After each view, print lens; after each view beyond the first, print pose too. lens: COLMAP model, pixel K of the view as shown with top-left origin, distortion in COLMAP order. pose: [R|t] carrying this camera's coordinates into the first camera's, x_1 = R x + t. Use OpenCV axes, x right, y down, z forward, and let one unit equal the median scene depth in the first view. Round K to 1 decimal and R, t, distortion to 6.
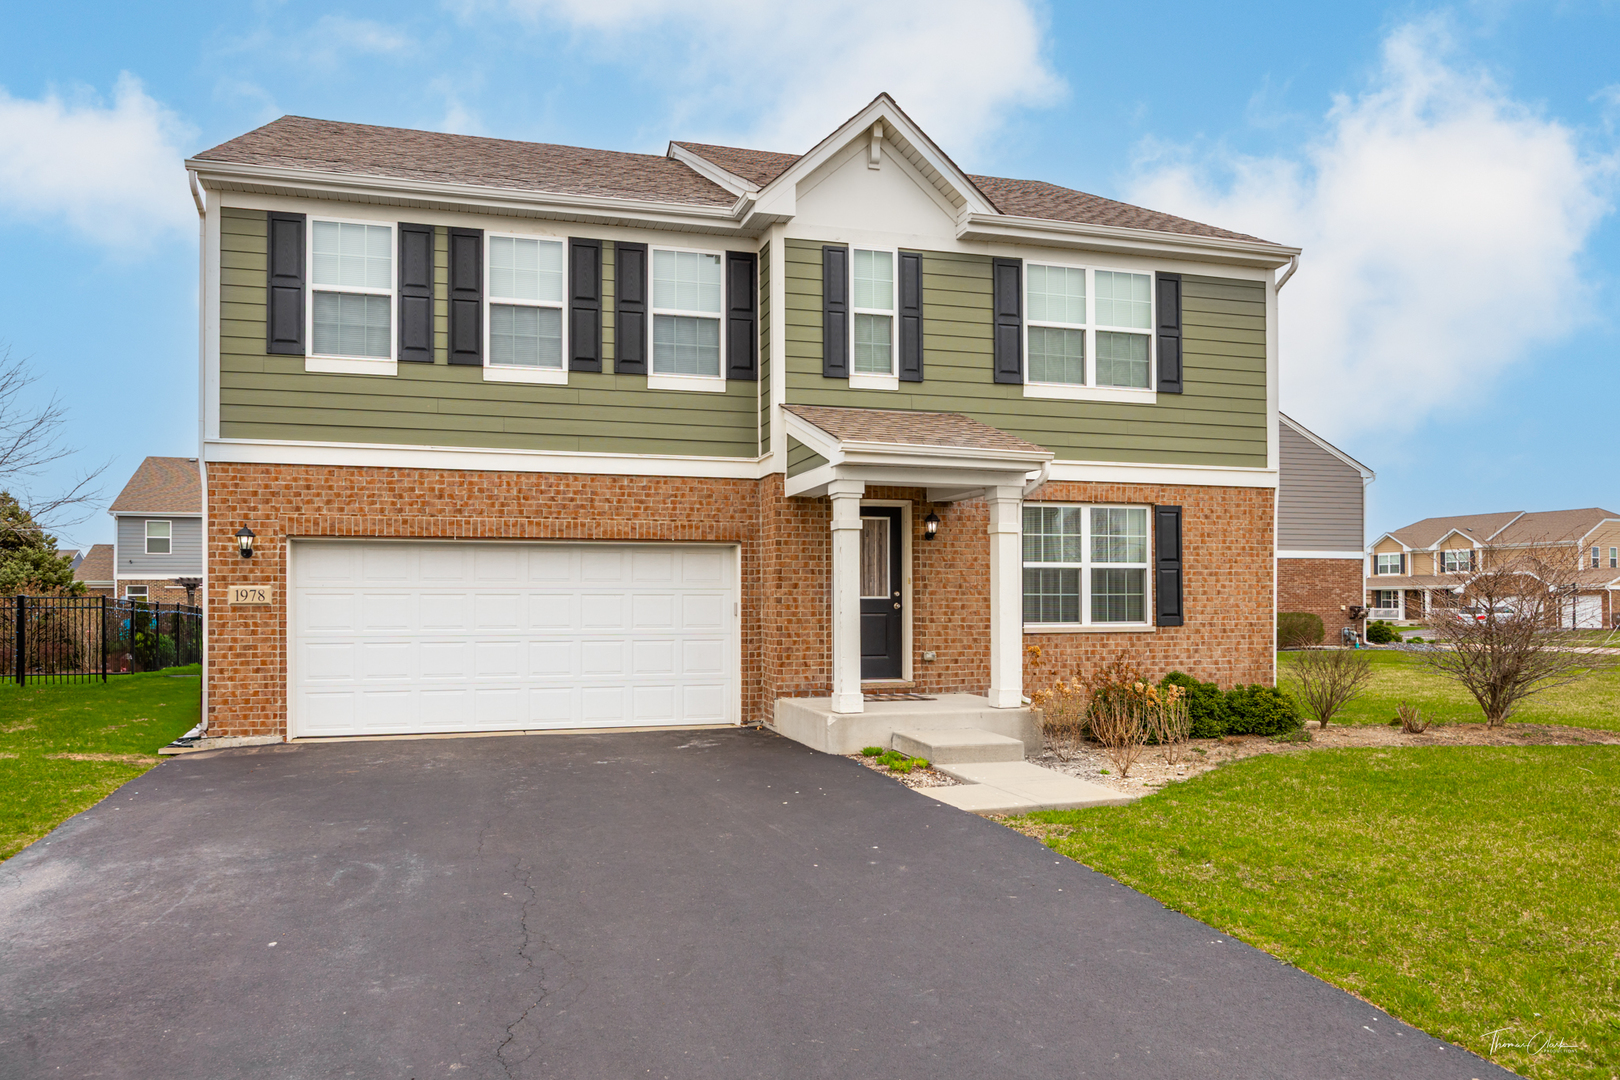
lens RADIAL K [[1400.5, 0, 810.0], [0, 1400.5, 540.0], [0, 0, 1]] dist [0.001690, -0.002377]
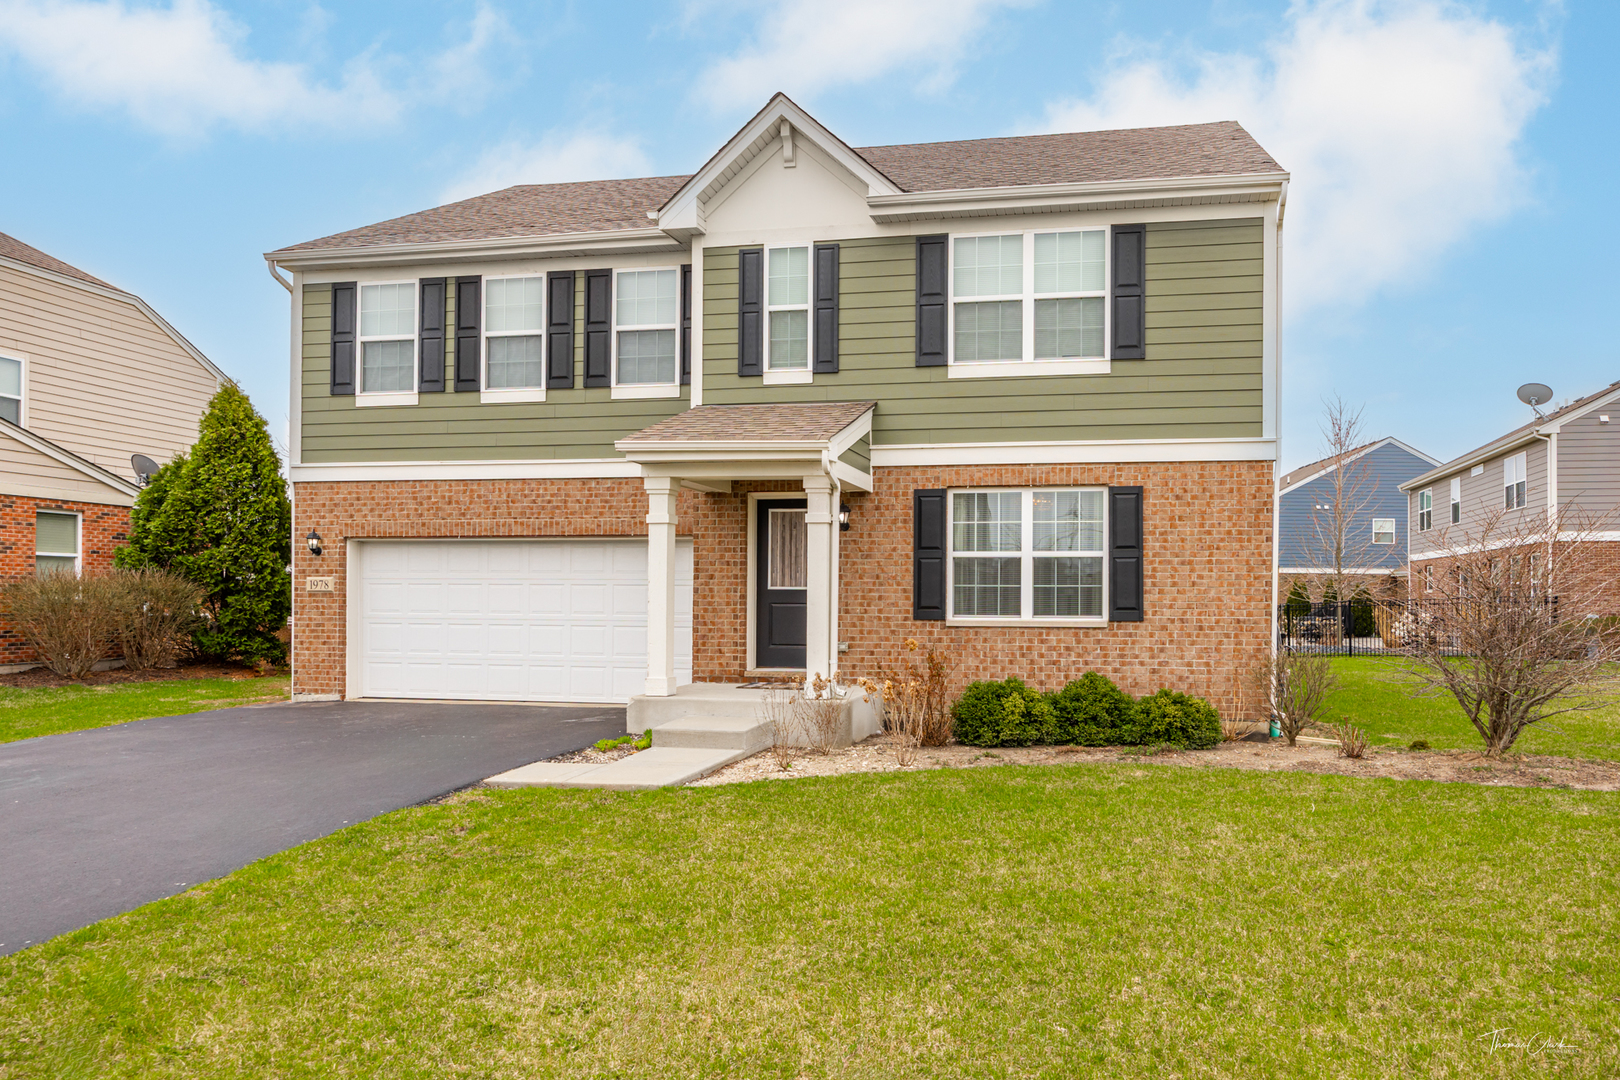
lens RADIAL K [[1400.5, 0, 810.0], [0, 1400.5, 540.0], [0, 0, 1]] dist [0.001690, -0.002377]
pose [[0.837114, -0.015441, -0.546811, 0.610654], [0.018524, 0.999828, 0.000126, 0.006128], [0.546715, -0.010235, 0.837256, 0.152927]]
